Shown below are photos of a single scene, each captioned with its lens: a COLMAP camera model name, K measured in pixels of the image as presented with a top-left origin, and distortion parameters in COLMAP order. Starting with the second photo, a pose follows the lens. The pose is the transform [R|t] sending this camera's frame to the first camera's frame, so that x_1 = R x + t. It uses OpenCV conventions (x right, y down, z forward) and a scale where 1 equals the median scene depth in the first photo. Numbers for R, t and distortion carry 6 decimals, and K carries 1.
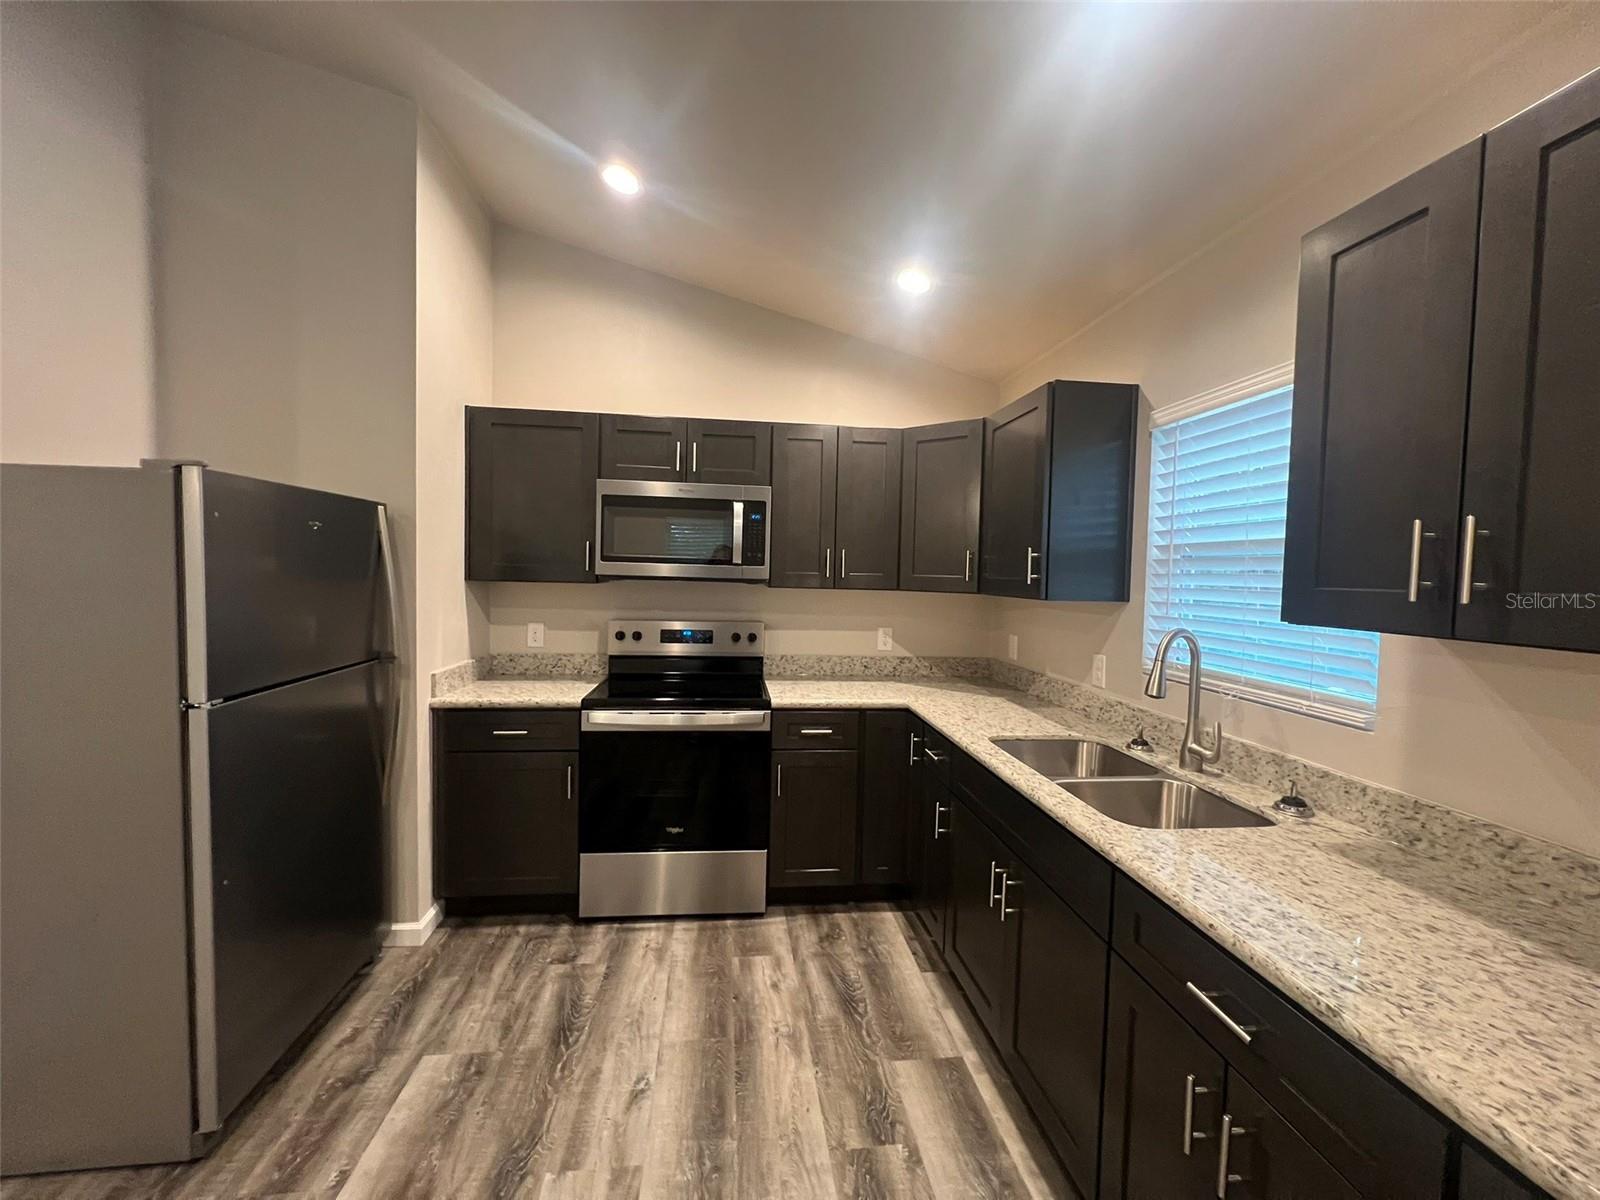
lens RADIAL K [[637.6, 0, 793.7], [0, 637.6, 596.0], [0, 0, 1]] dist [-0.002069, 0.000709]
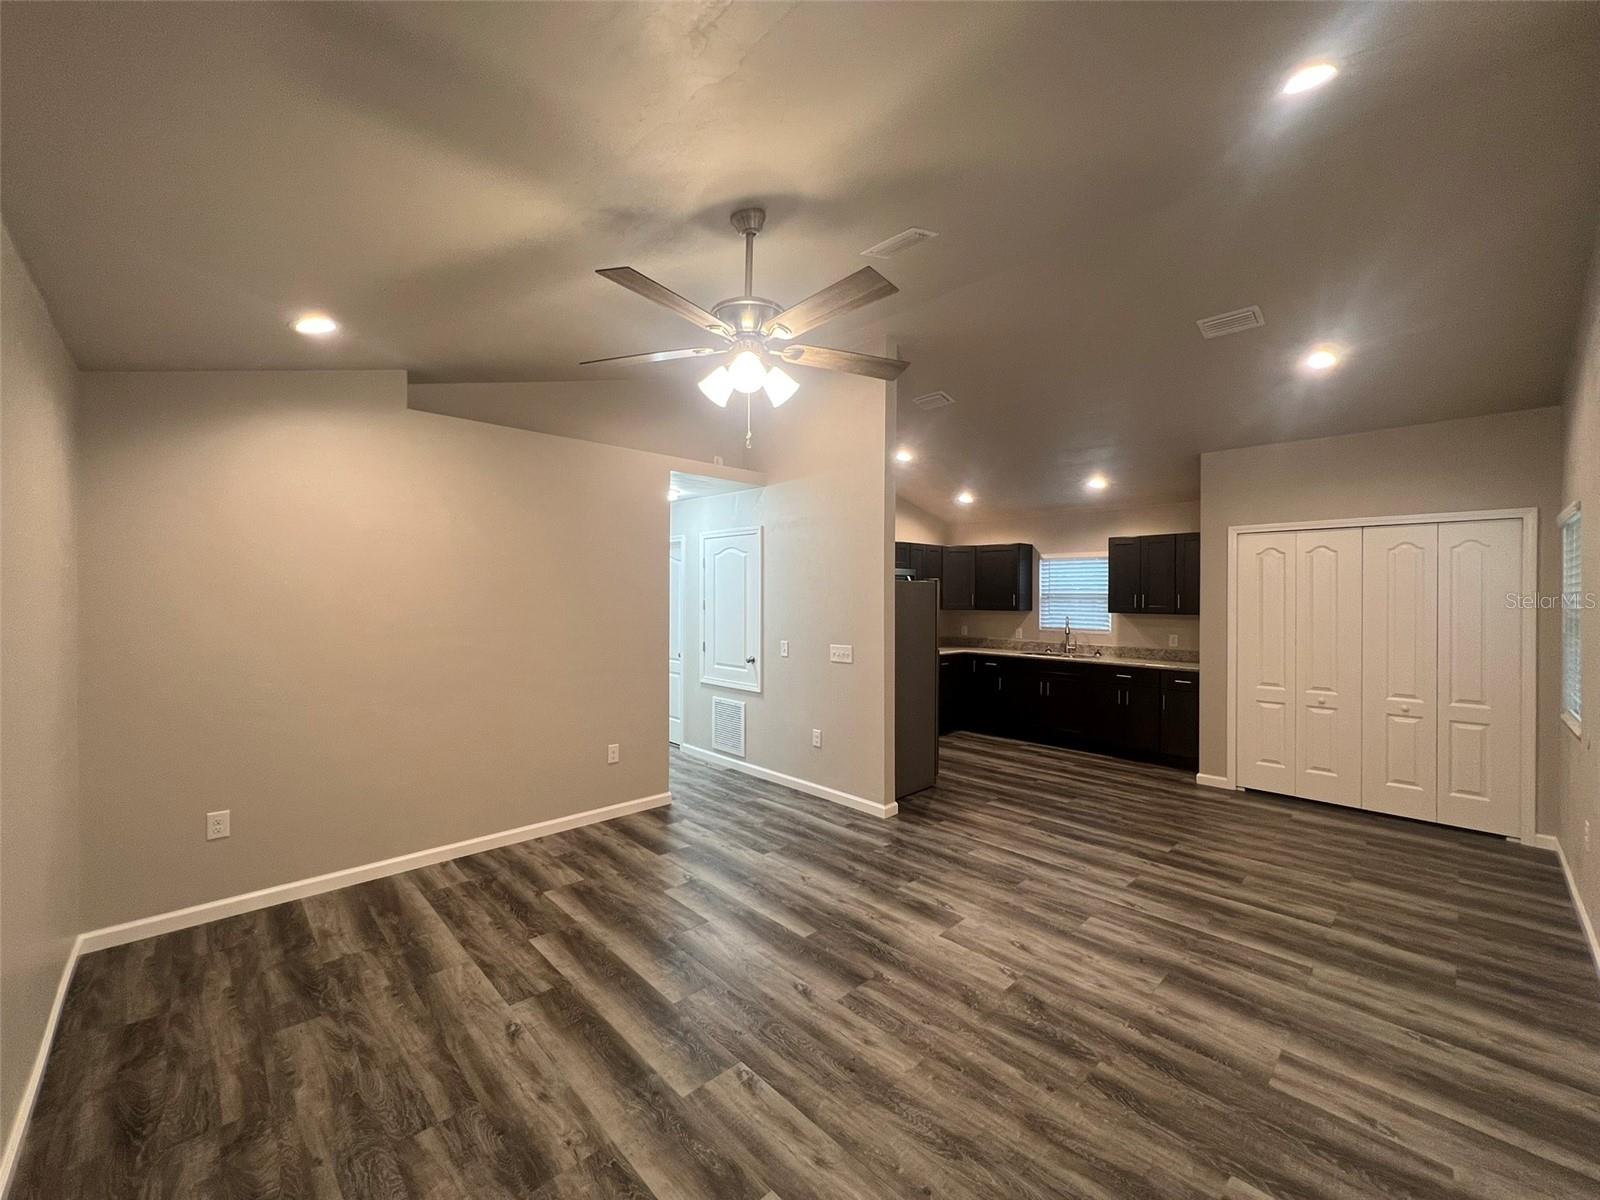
lens RADIAL K [[637.6, 0, 794.8], [0, 637.6, 597.6], [0, 0, 1]] dist [-0.002069, 0.000709]
pose [[0.797361, -0.022879, 0.603069, -2.236448], [0.039500, 0.999117, -0.014322, -0.053777], [-0.602208, 0.035241, 0.797561, -0.807763]]
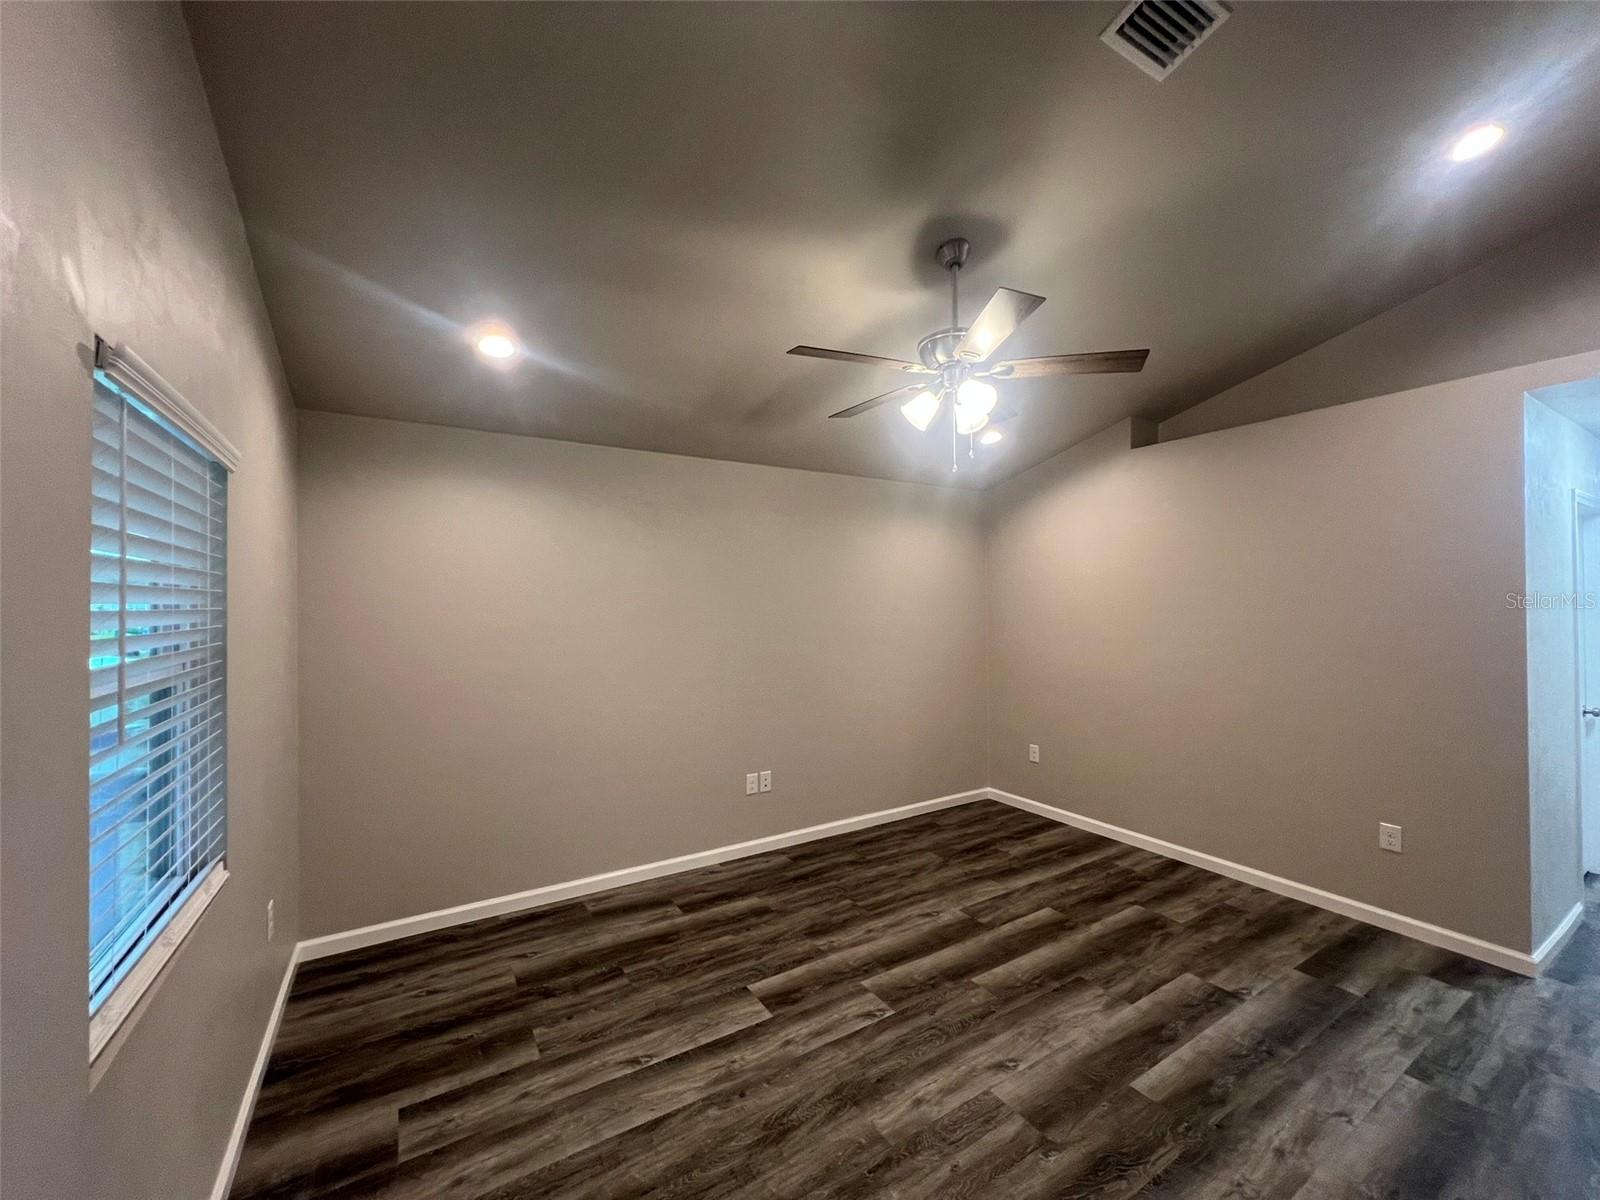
lens RADIAL K [[637.6, 0, 795.2], [0, 637.6, 597.1], [0, 0, 1]] dist [-0.002069, 0.000709]
pose [[0.424733, -0.035521, -0.904621, -0.909804], [-0.020028, 0.998617, -0.048616, -0.045842], [0.905097, 0.038767, 0.423434, -0.648938]]
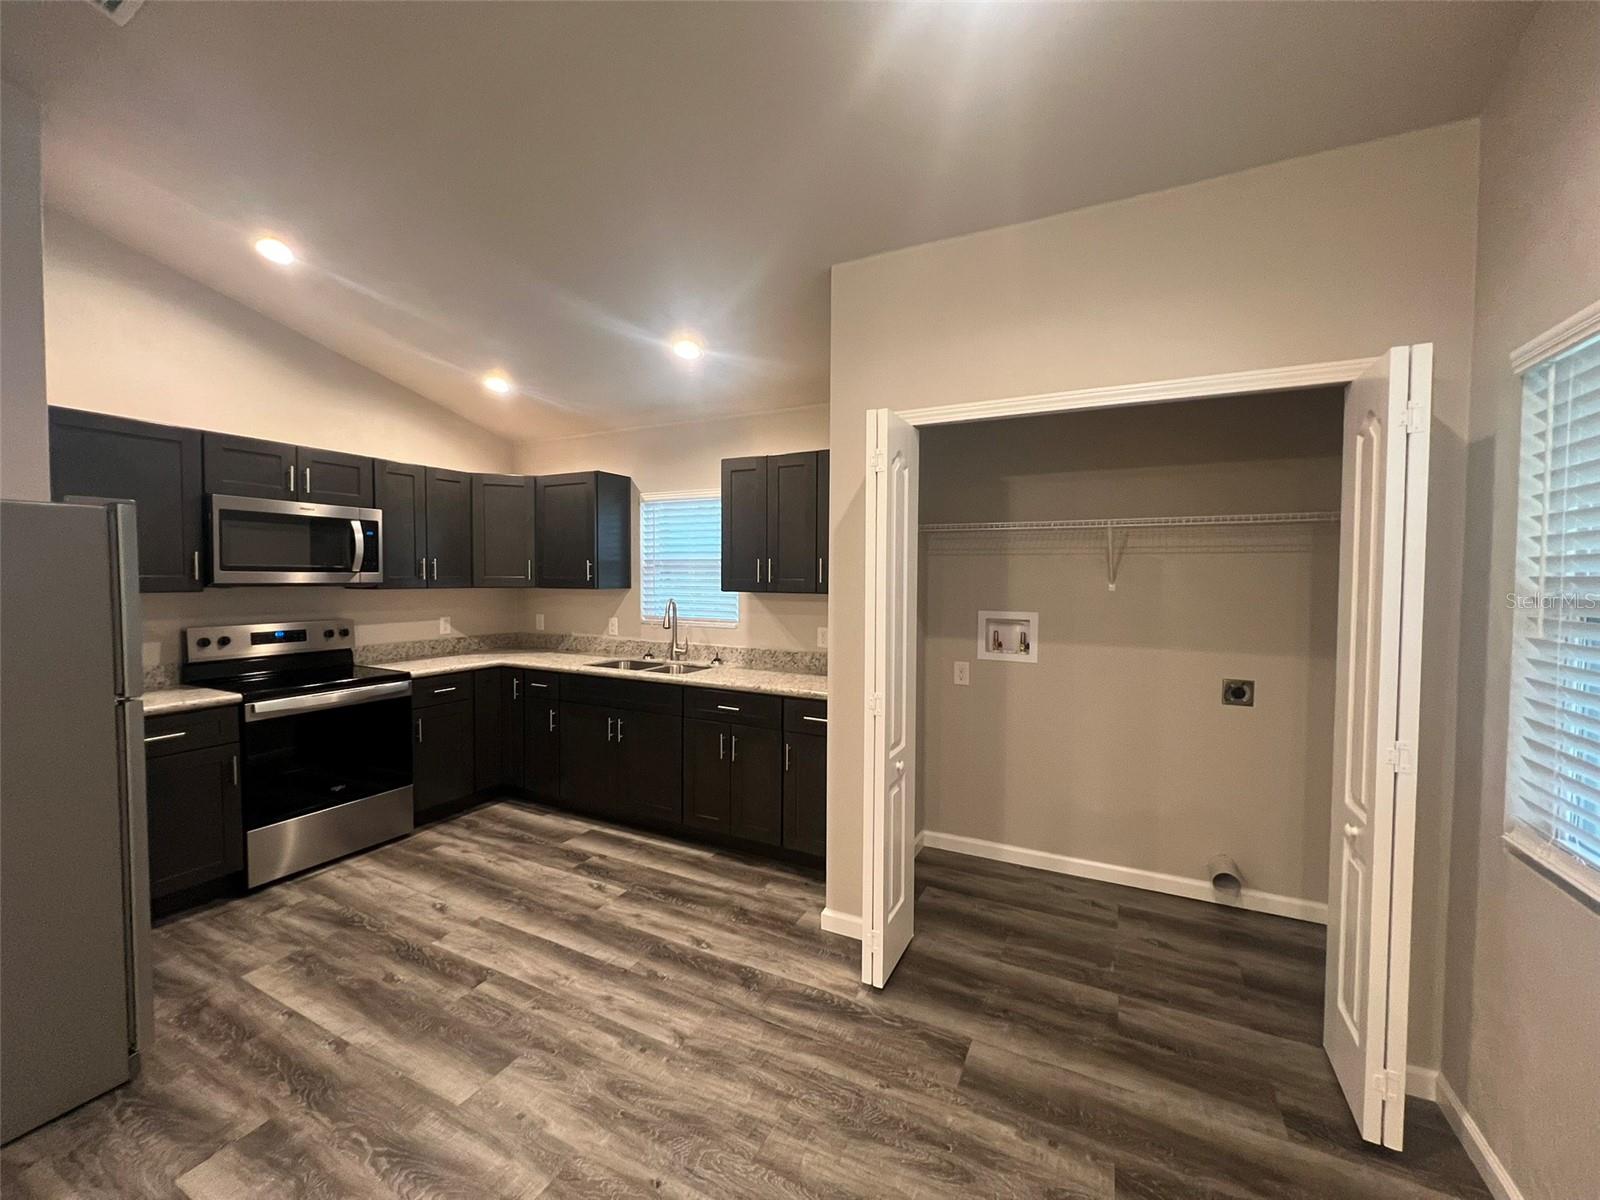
lens RADIAL K [[637.6, 0, 794.6], [0, 637.6, 596.9], [0, 0, 1]] dist [-0.002069, 0.000709]
pose [[0.552578, -0.049979, 0.831962, -0.759171], [0.040891, 0.998624, 0.032832, -0.007135], [-0.832458, 0.015877, 0.553861, -0.456830]]
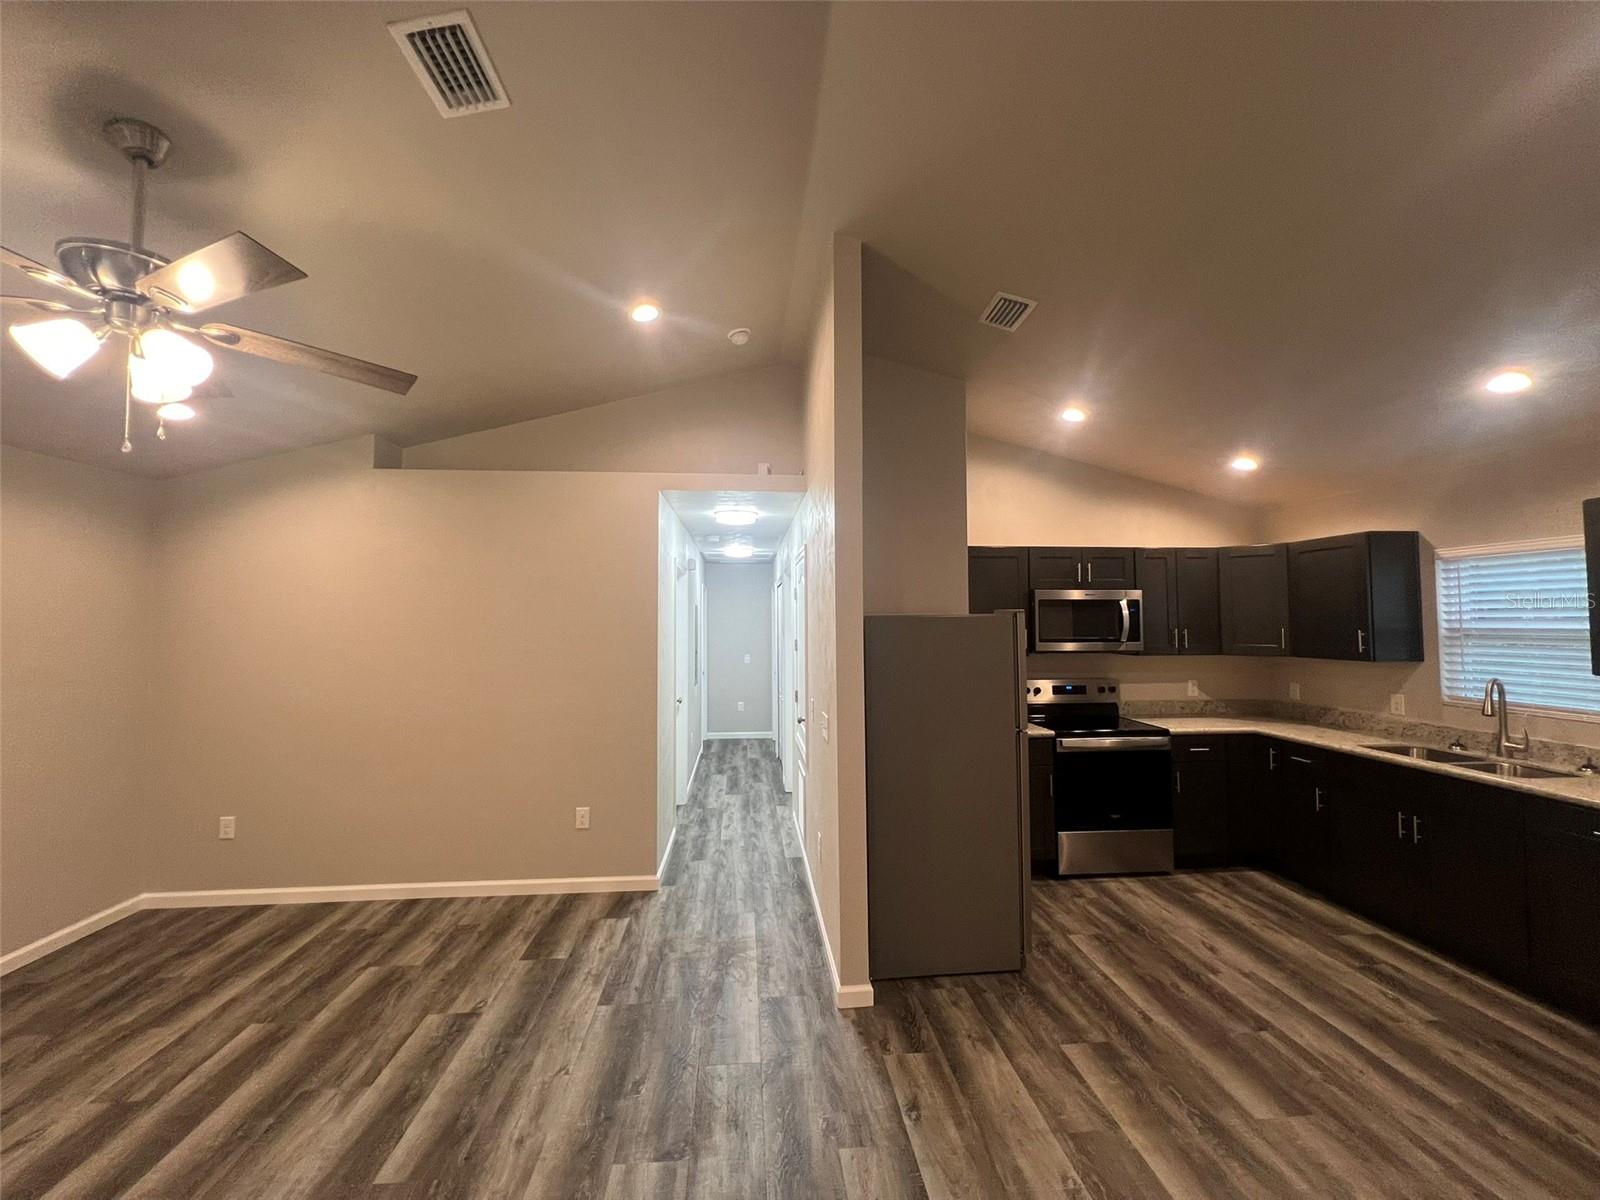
lens RADIAL K [[637.6, 0, 795.0], [0, 637.6, 596.9], [0, 0, 1]] dist [-0.002069, 0.000709]
pose [[0.999089, -0.030564, -0.029788, -0.968451], [0.028112, 0.996438, -0.079502, -0.066709], [0.032111, 0.078592, 0.996390, -0.652517]]
